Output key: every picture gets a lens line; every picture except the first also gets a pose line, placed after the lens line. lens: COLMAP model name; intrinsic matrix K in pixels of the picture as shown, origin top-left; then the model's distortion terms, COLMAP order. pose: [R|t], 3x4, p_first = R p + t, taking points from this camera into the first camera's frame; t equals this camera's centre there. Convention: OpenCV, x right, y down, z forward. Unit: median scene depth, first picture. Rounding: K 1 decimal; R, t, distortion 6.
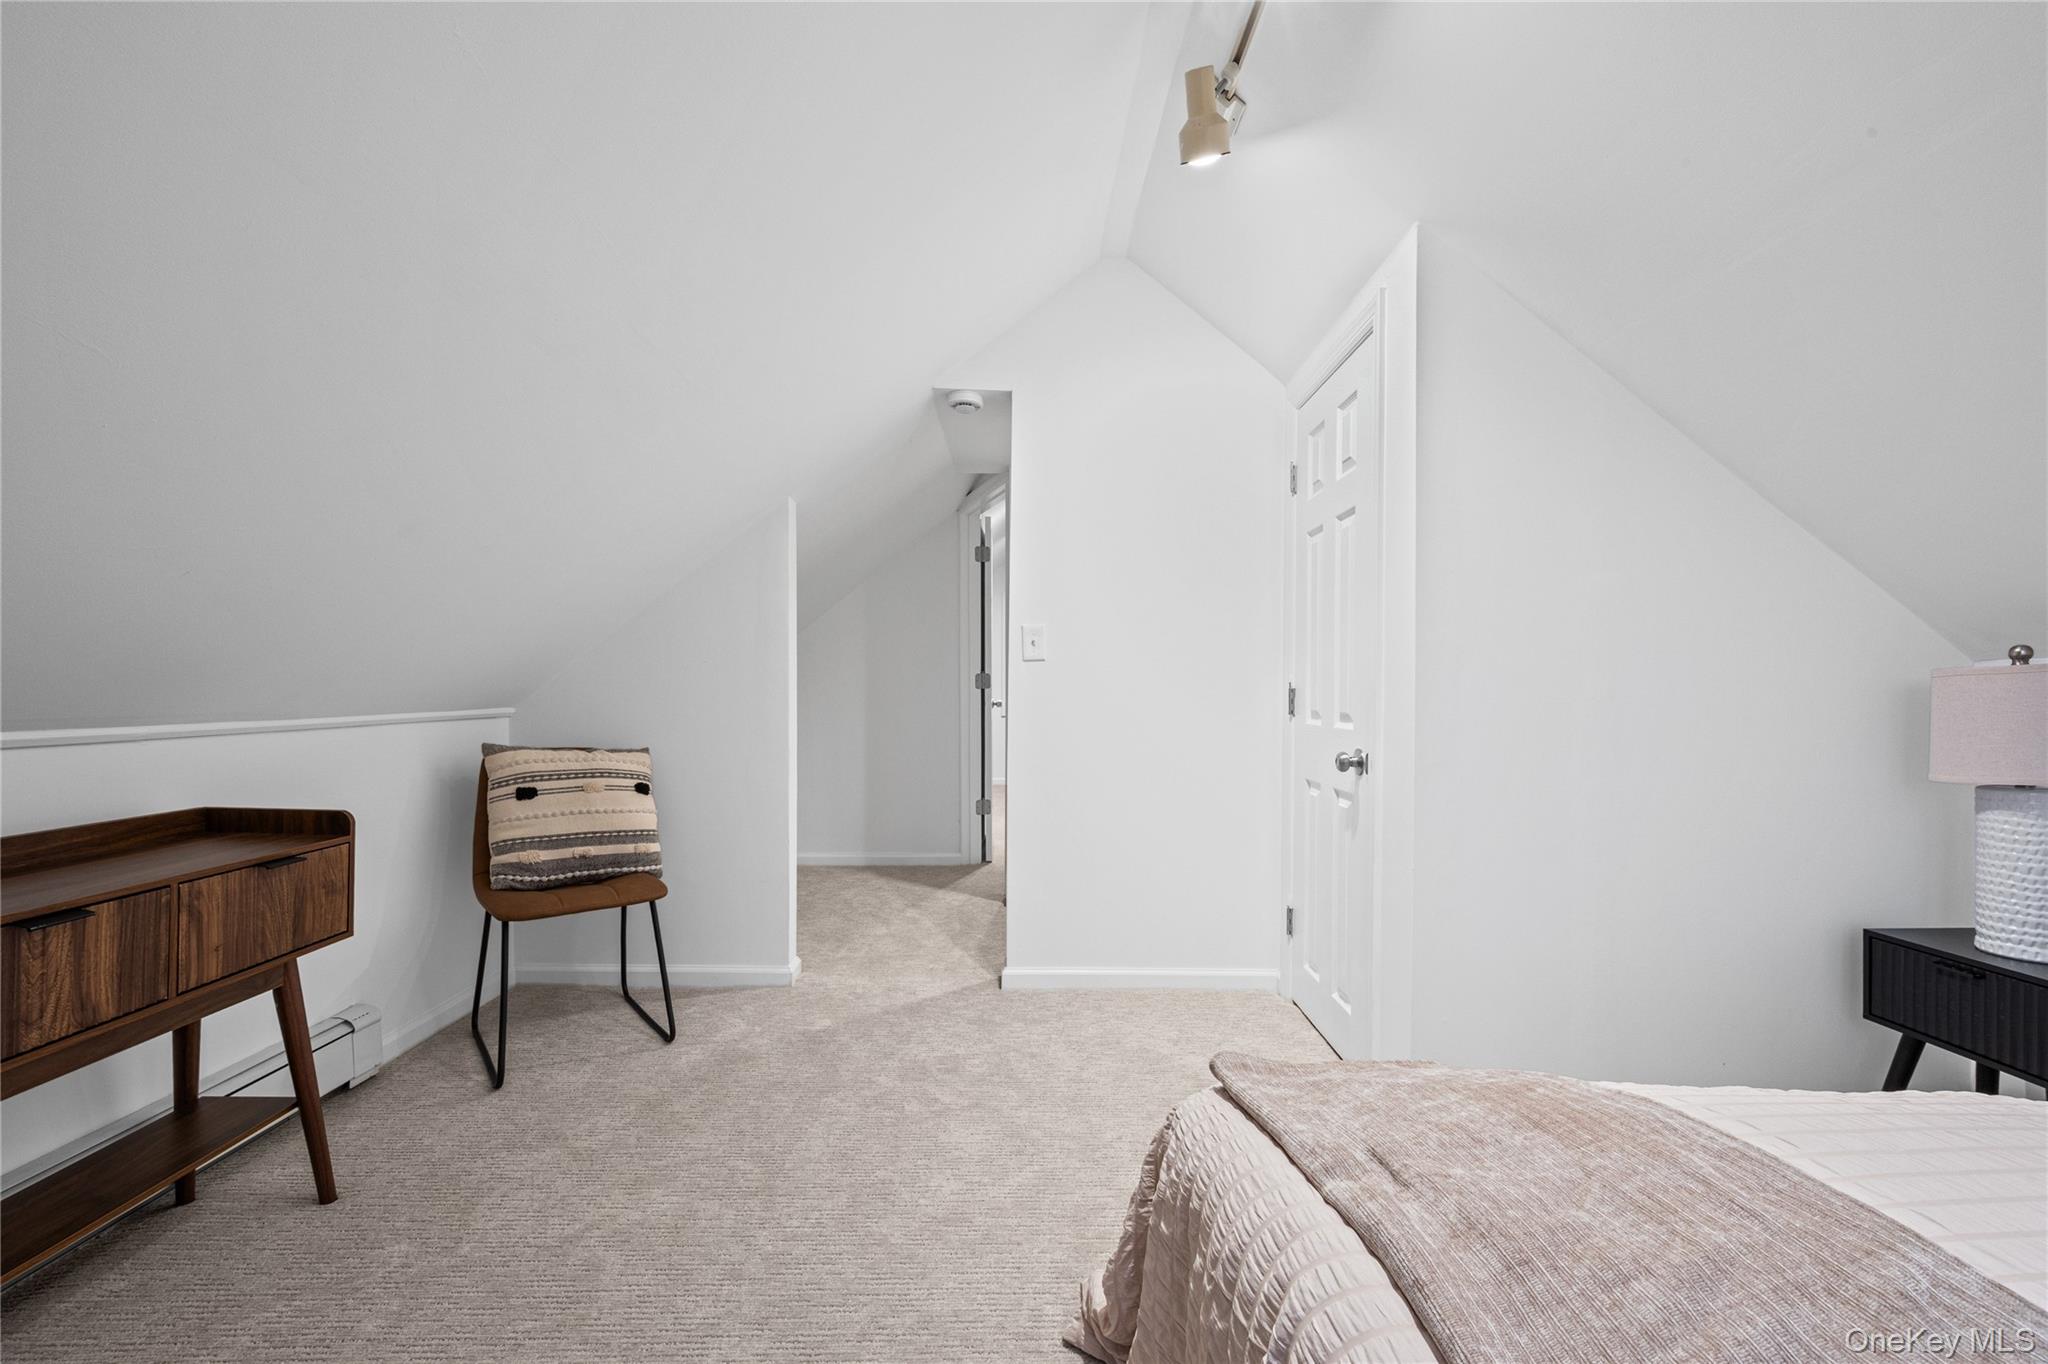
lens RADIAL K [[822.2, 0, 1020.4], [0, 822.2, 693.3], [0, 0, 1]] dist [0.013715, -0.000093]
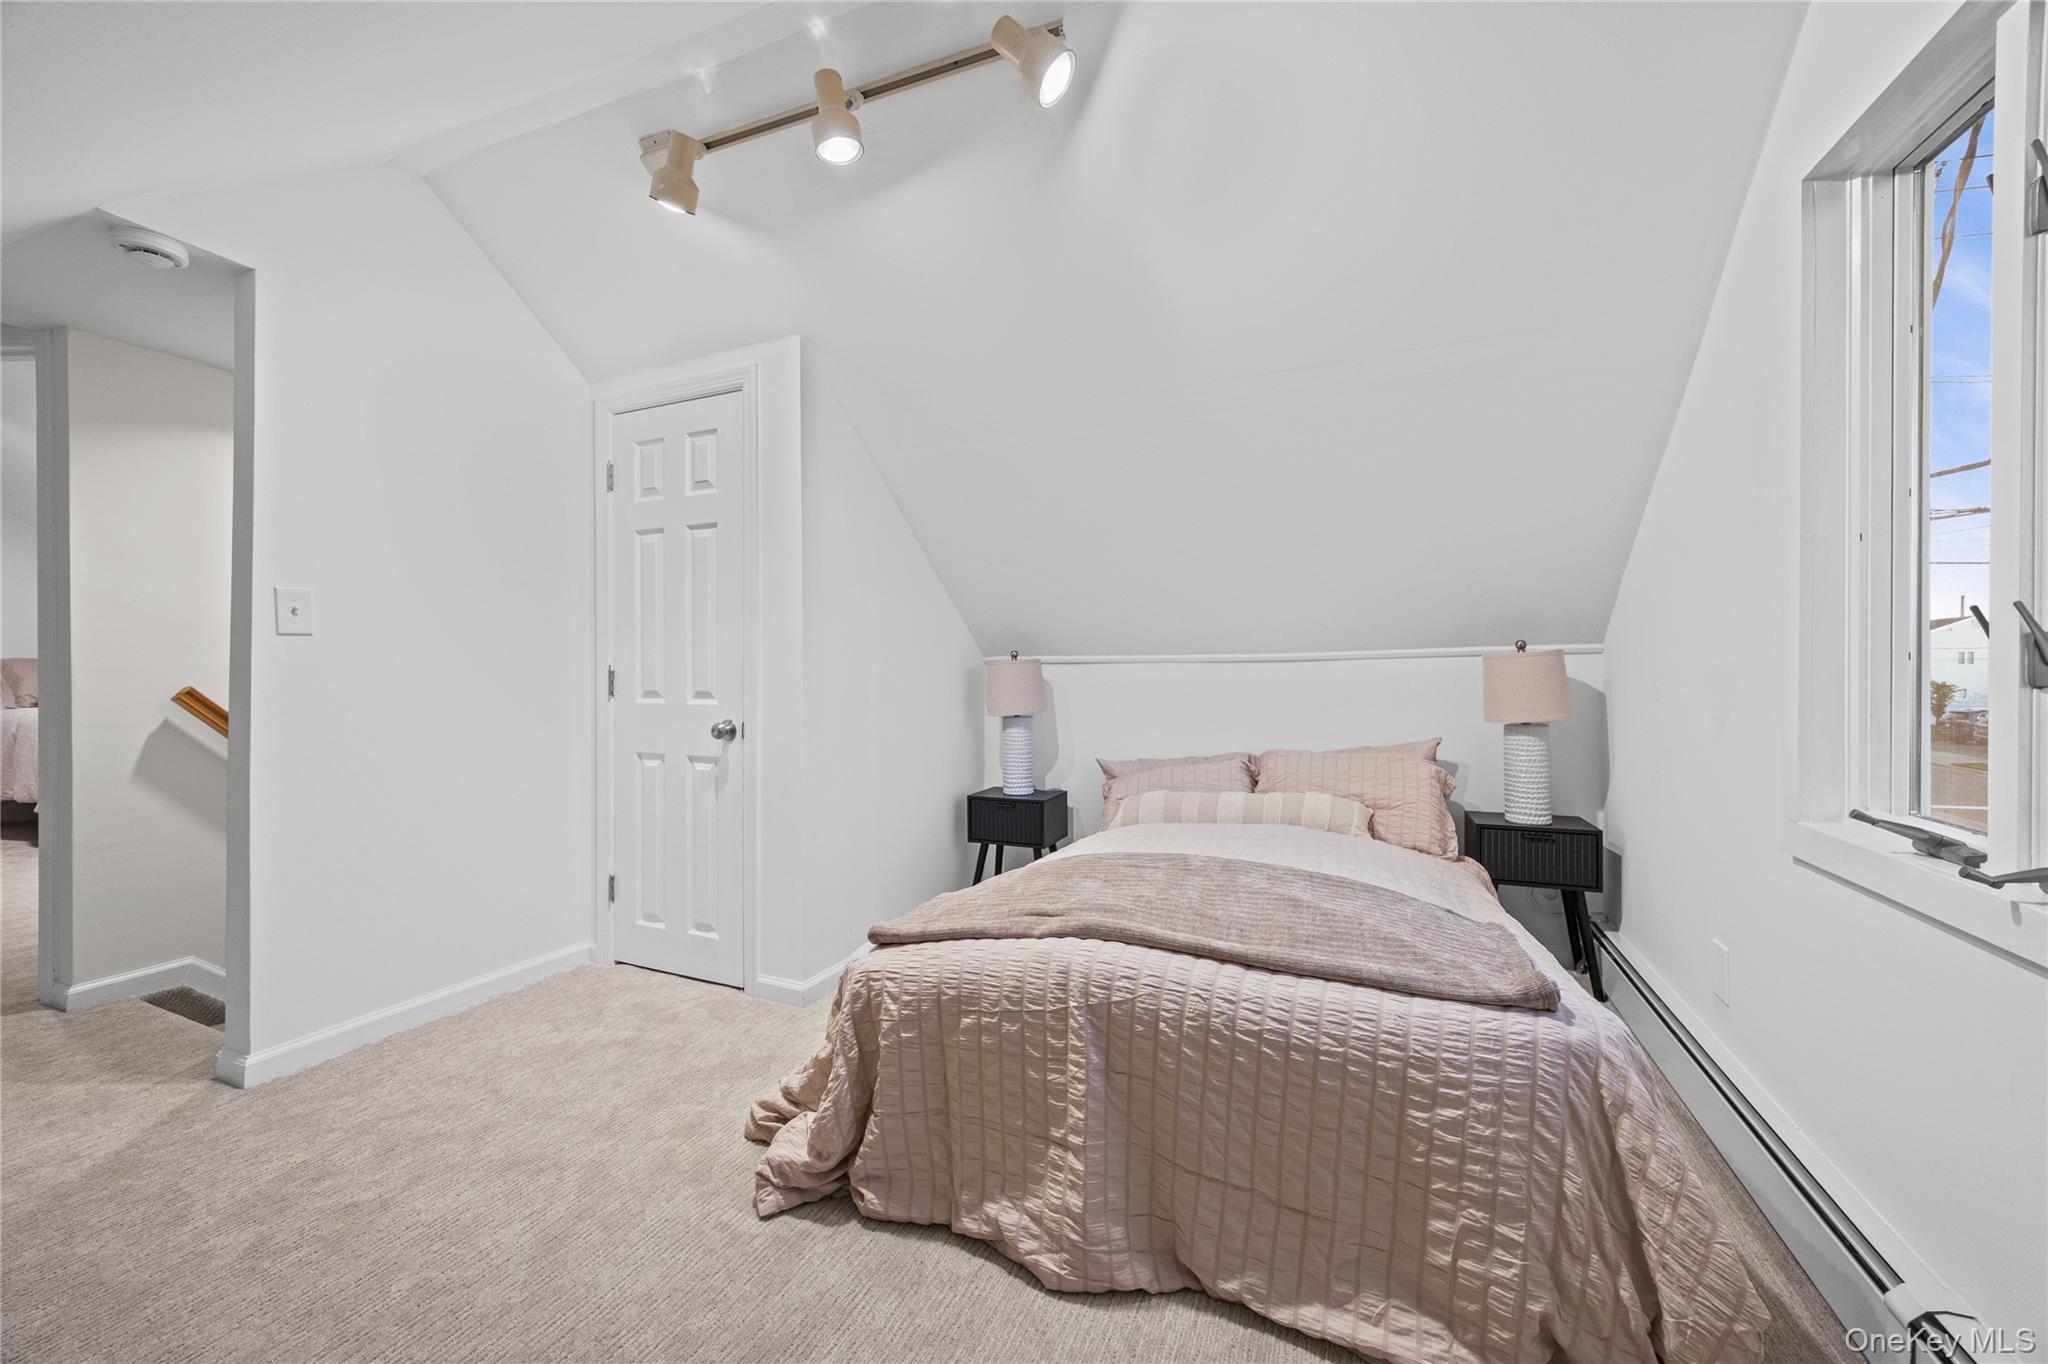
lens RADIAL K [[813.1, 0, 1028.0], [0, 813.1, 655.8], [0, 0, 1]] dist [0.002238, -0.000146]
pose [[0.398836, 0.010881, 0.916958, -0.429370], [0.003456, 0.999905, -0.013368, -0.009183], [-0.917016, 0.008501, 0.398760, 0.080763]]
